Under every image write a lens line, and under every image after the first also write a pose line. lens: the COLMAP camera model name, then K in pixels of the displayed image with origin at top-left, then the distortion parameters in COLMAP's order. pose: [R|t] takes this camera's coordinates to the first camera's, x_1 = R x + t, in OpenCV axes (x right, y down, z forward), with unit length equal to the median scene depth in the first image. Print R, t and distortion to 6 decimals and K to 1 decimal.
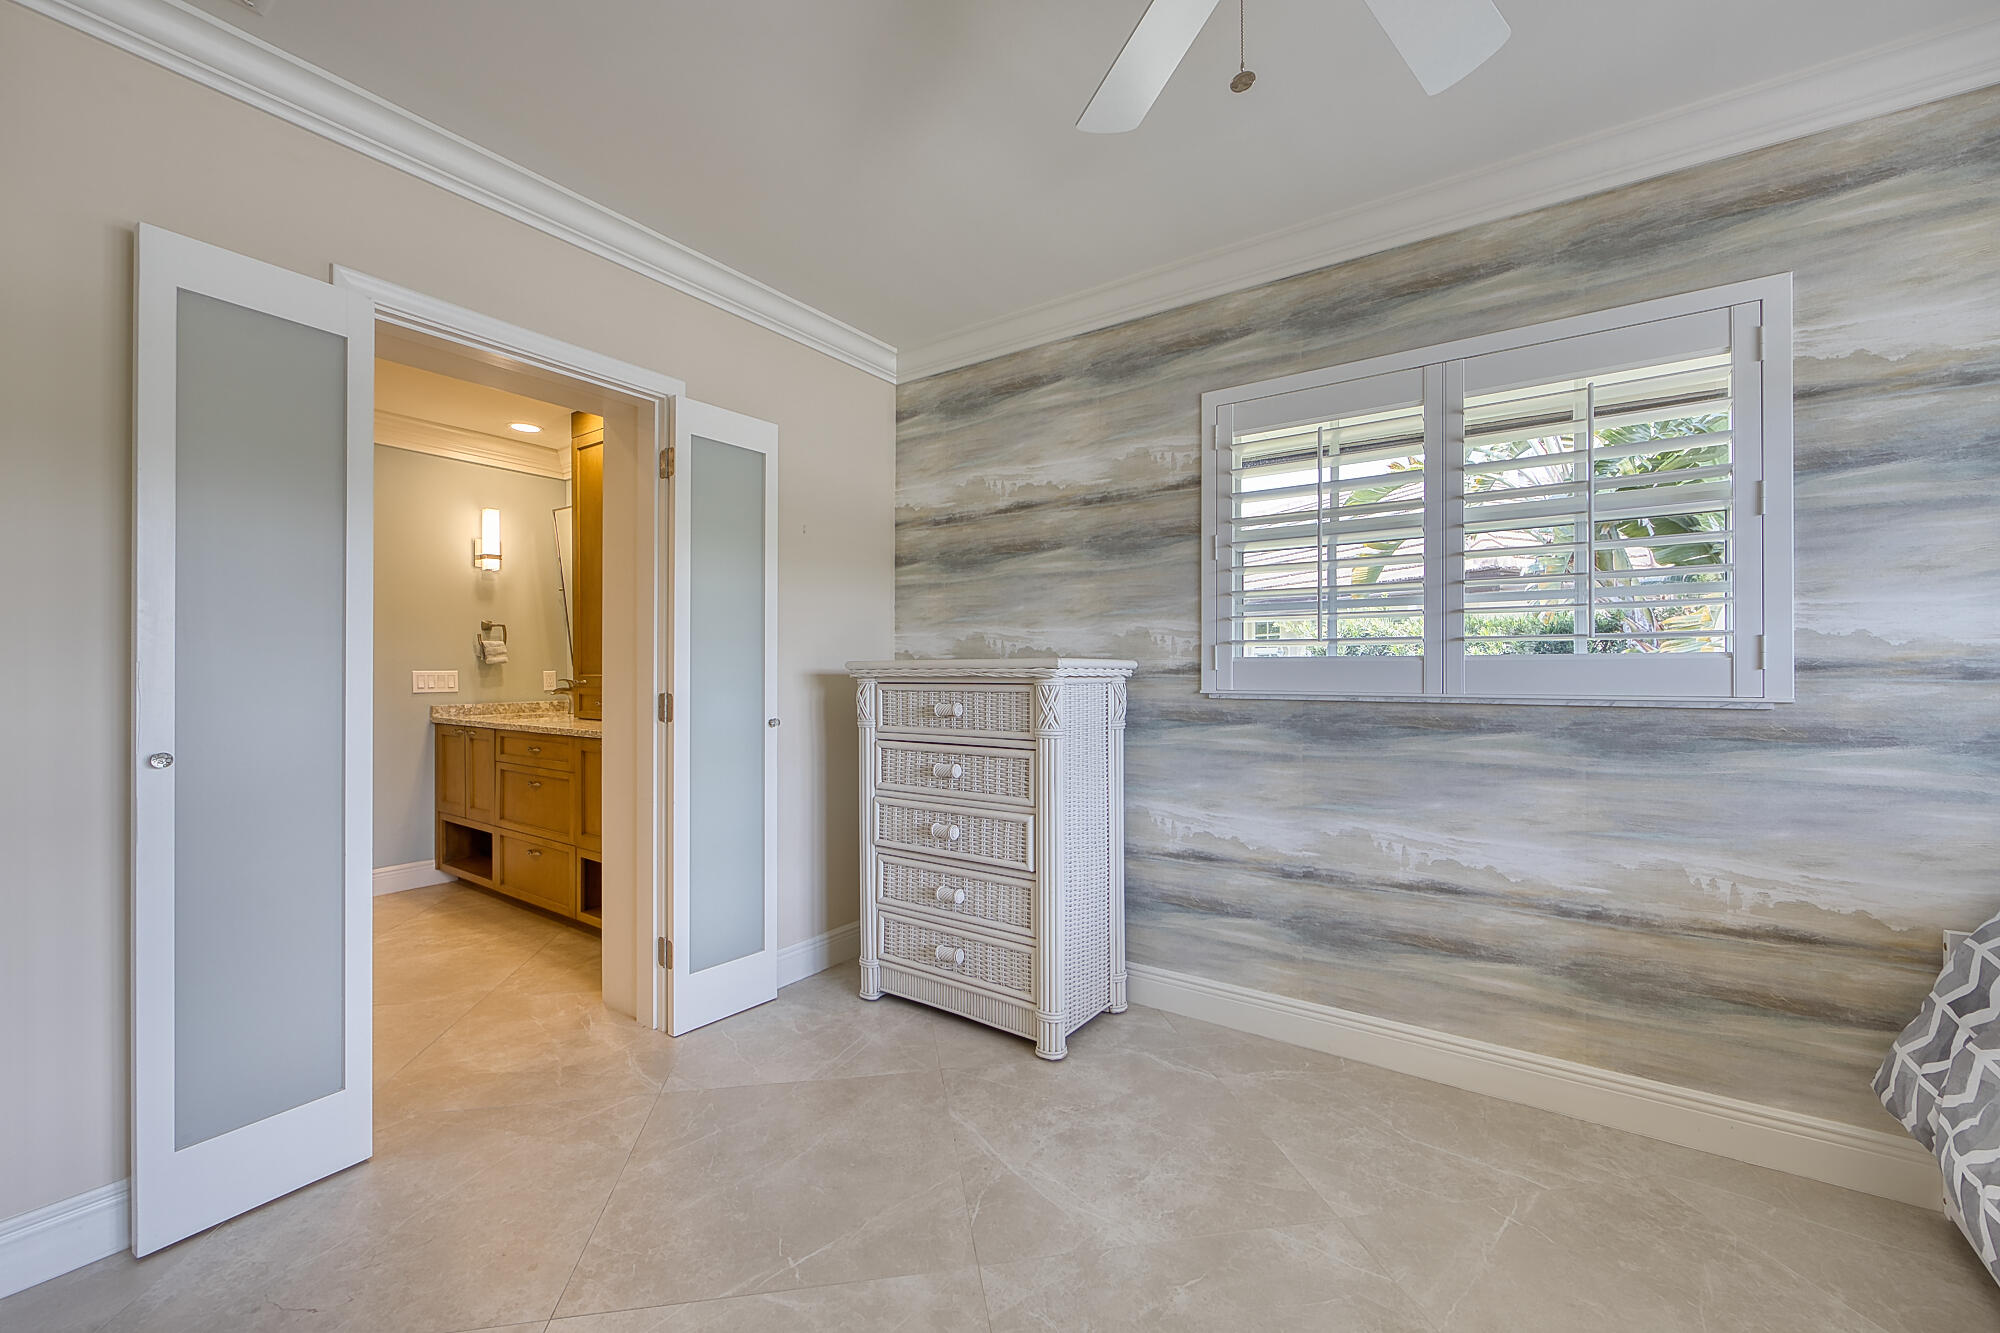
lens RADIAL K [[802.2, 0, 1002.3], [0, 802.2, 666.6], [0, 0, 1]] dist [-0.001671, -0.001082]
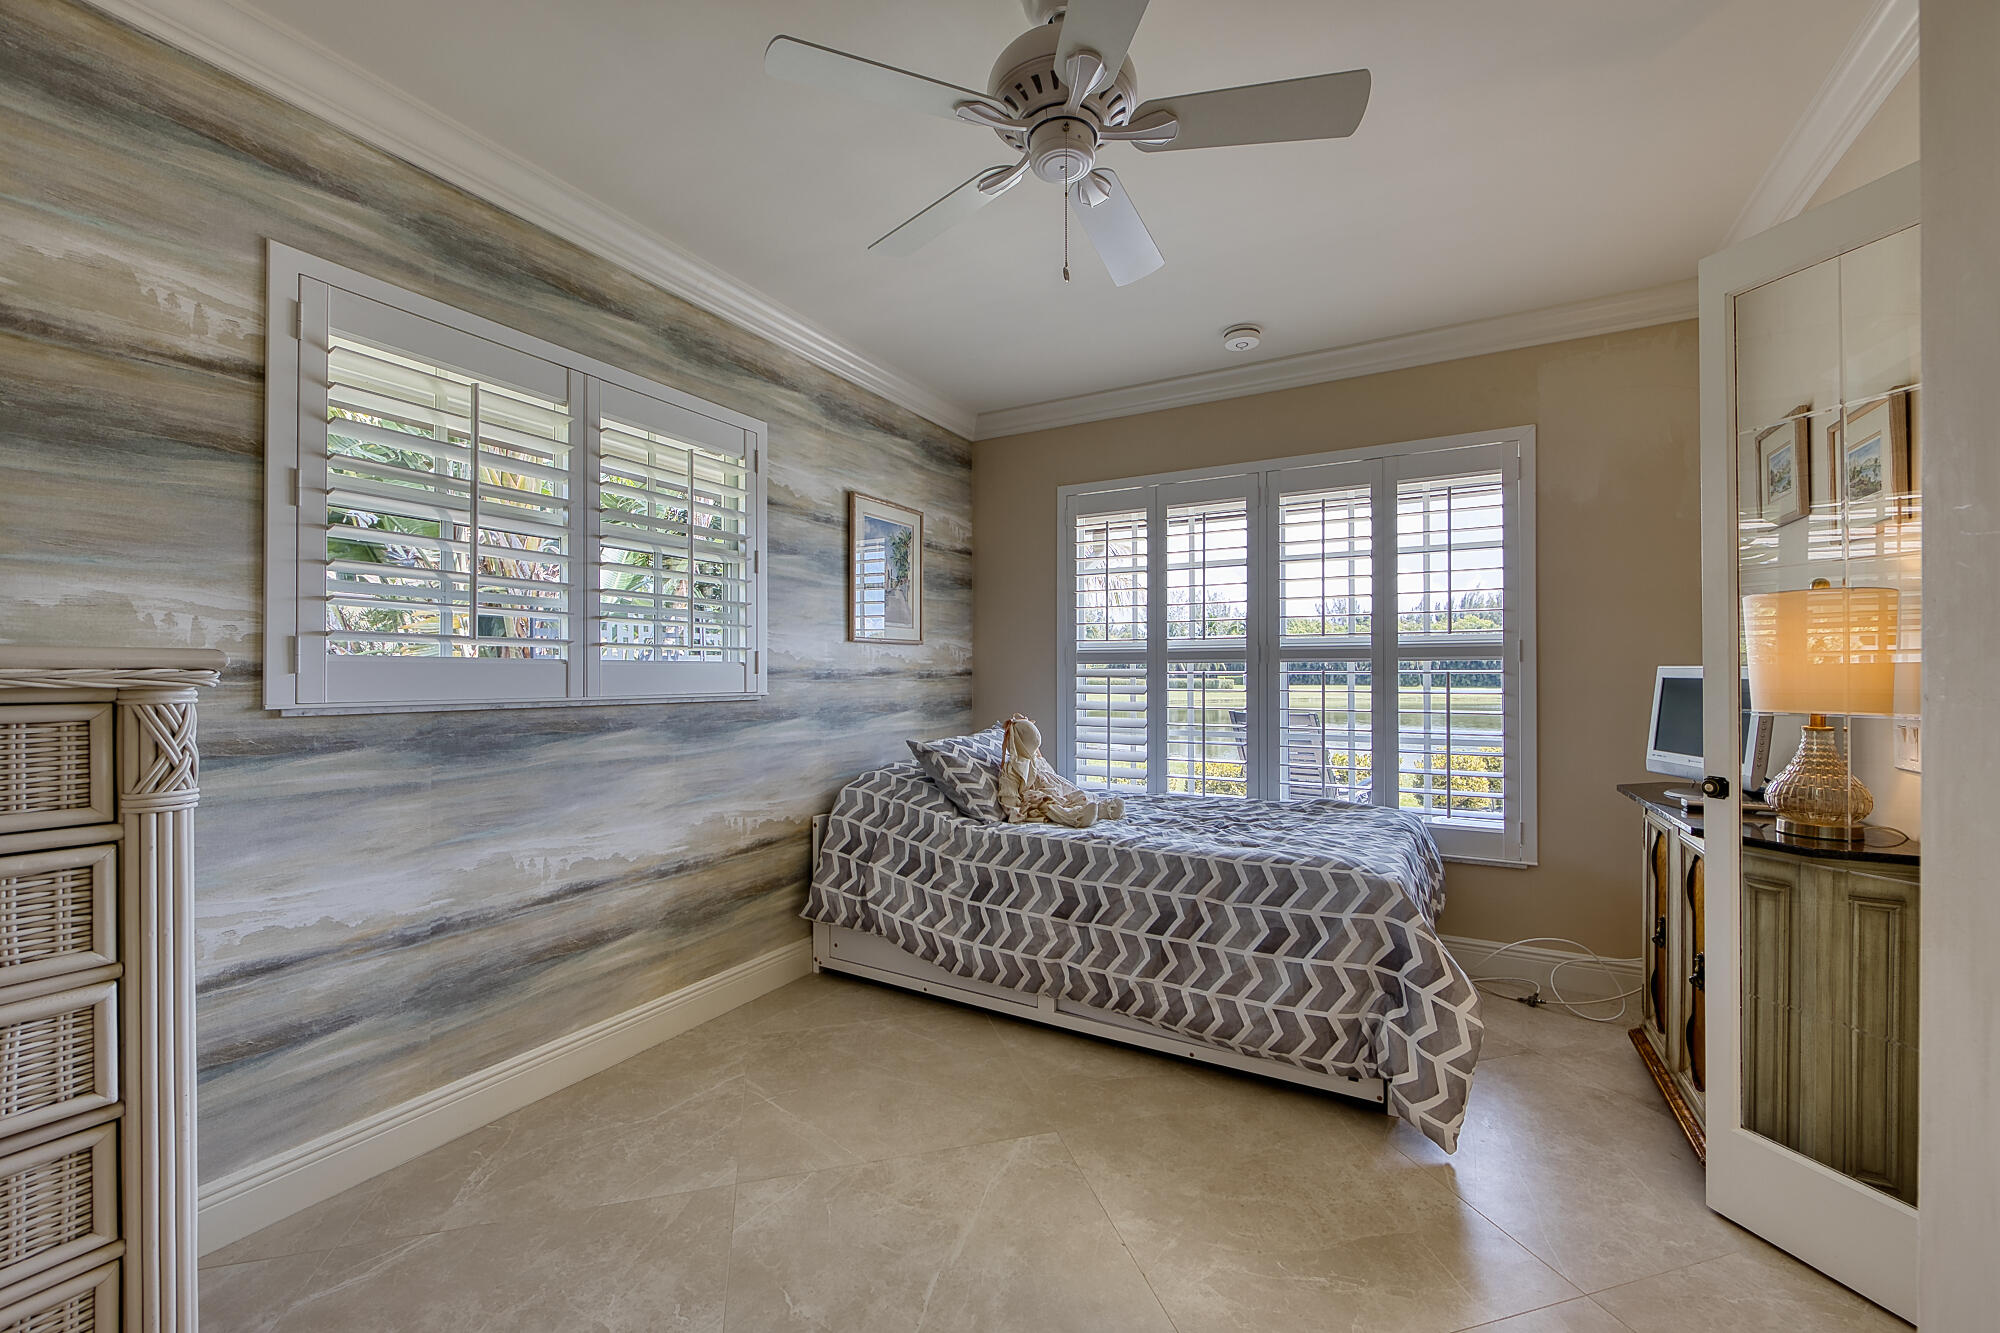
lens RADIAL K [[802.2, 0, 995.5], [0, 802.2, 673.9], [0, 0, 1]] dist [-0.001671, -0.001082]
pose [[-0.102270, 0.004934, 0.994744, -0.522930], [0.000273, 0.999988, -0.004931, 0.009469], [-0.994757, -0.000233, -0.102270, 0.584821]]
